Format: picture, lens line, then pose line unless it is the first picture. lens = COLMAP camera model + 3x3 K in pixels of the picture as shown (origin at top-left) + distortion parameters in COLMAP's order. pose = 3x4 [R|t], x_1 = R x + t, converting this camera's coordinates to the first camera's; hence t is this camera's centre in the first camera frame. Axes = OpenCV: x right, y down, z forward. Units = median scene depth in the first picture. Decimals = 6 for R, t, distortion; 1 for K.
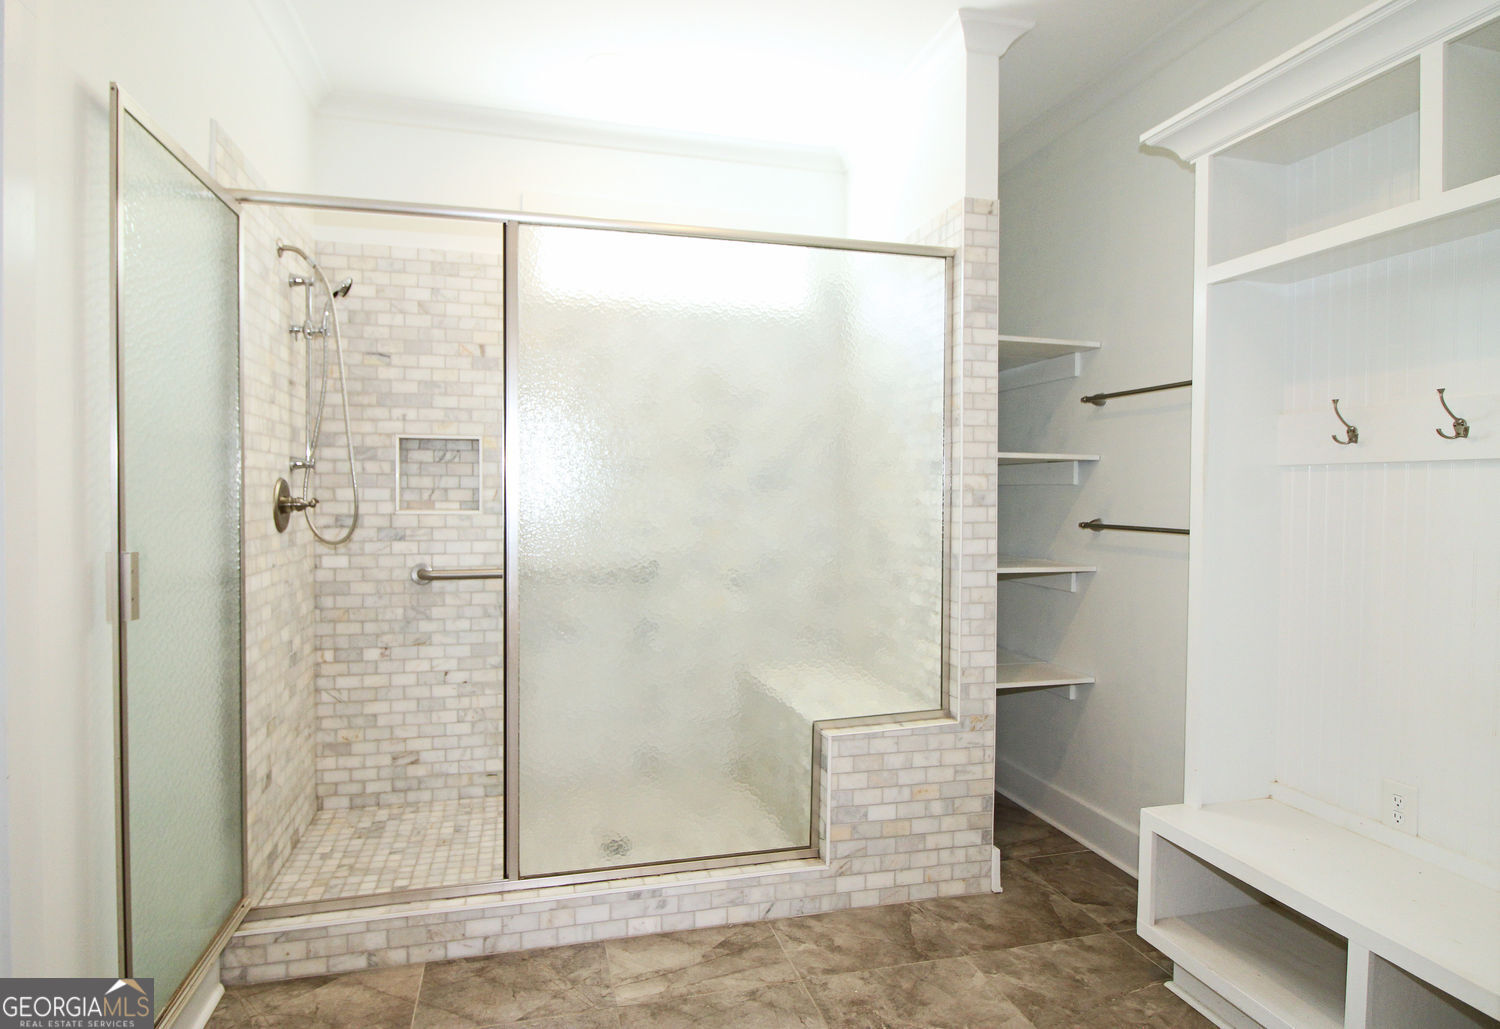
lens RADIAL K [[827.6, 0, 719.1], [0, 827.6, 503.0], [0, 0, 1]] dist [0.006395, -0.014634]
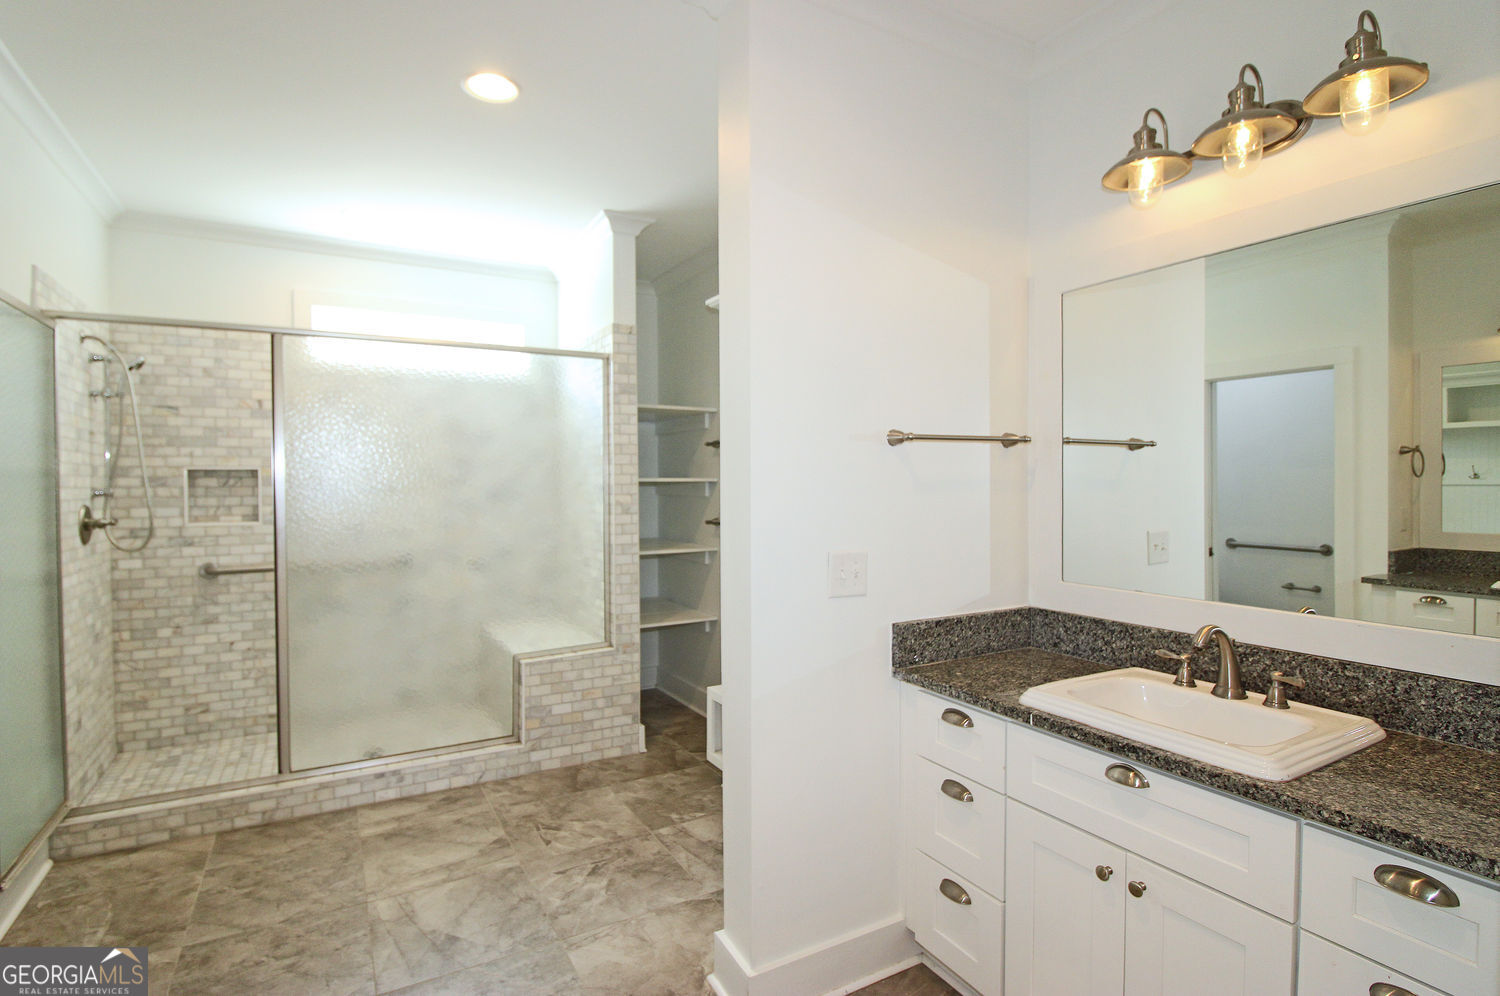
lens RADIAL K [[699.7, 0, 779.5], [0, 699.7, 498.5], [0, 0, 1]] dist [0.000201, -0.008800]
pose [[0.942588, -0.008833, 0.333842, 0.142046], [0.005737, 0.999931, 0.010258, -0.038833], [-0.333910, -0.007754, 0.942573, -0.387192]]
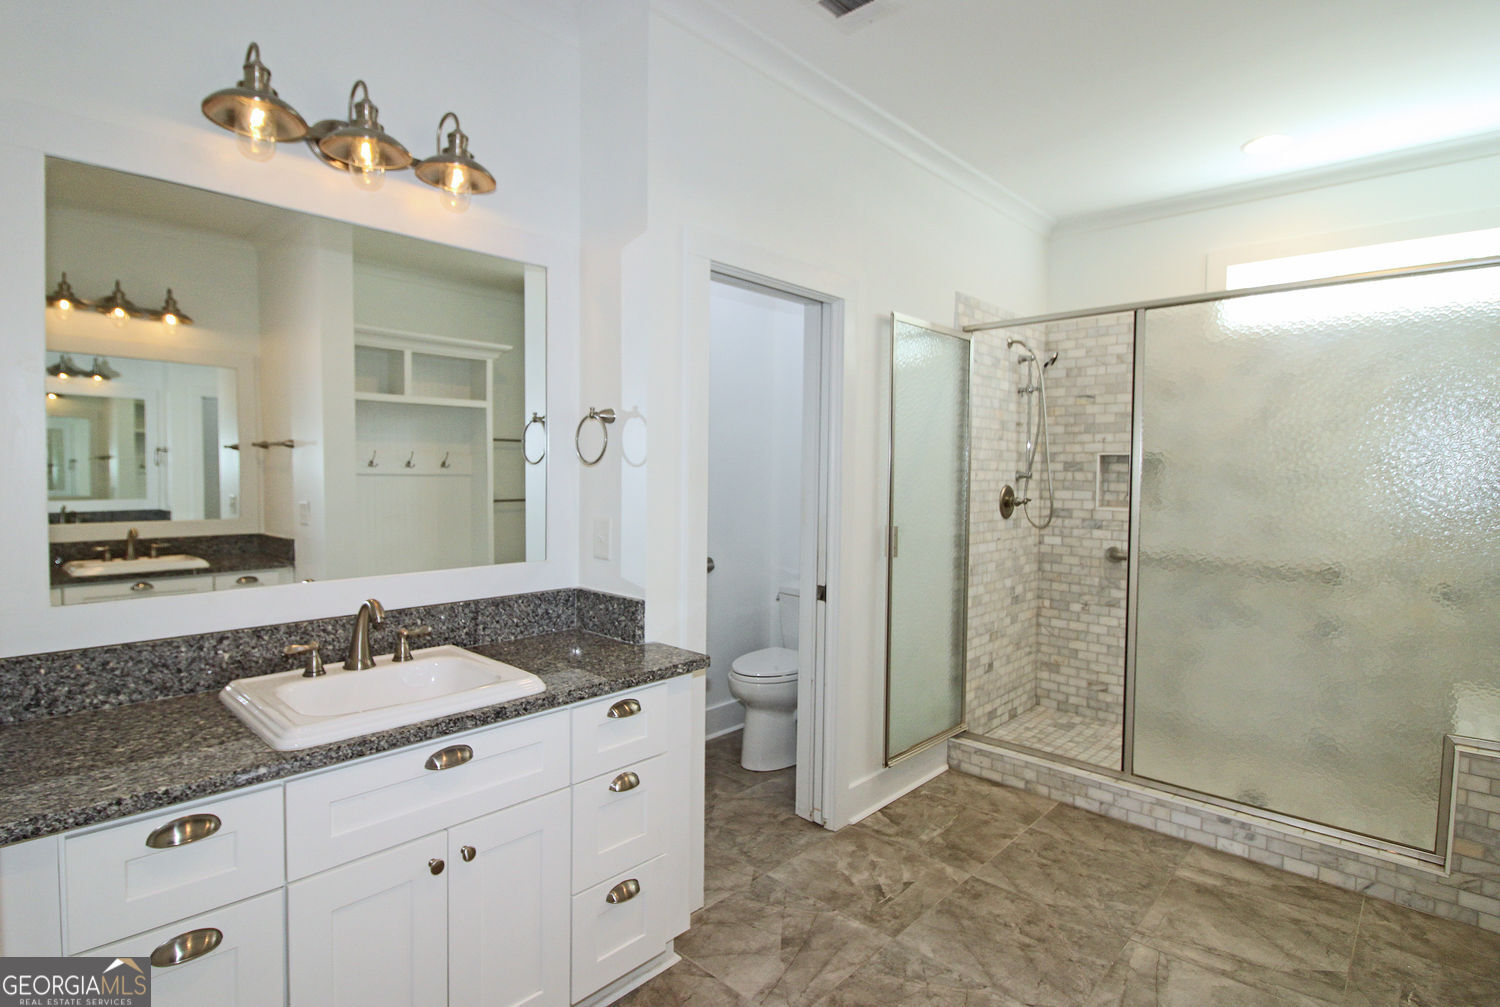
lens RADIAL K [[807.5, 0, 750.0], [0, 807.5, 503.5], [0, 0, 1]] dist [-0.000908, -0.015518]
pose [[0.566242, 0.045091, -0.823005, 0.408502], [-0.024672, 0.998982, 0.037757, -0.035131], [0.823870, -0.001074, 0.566778, -0.256139]]
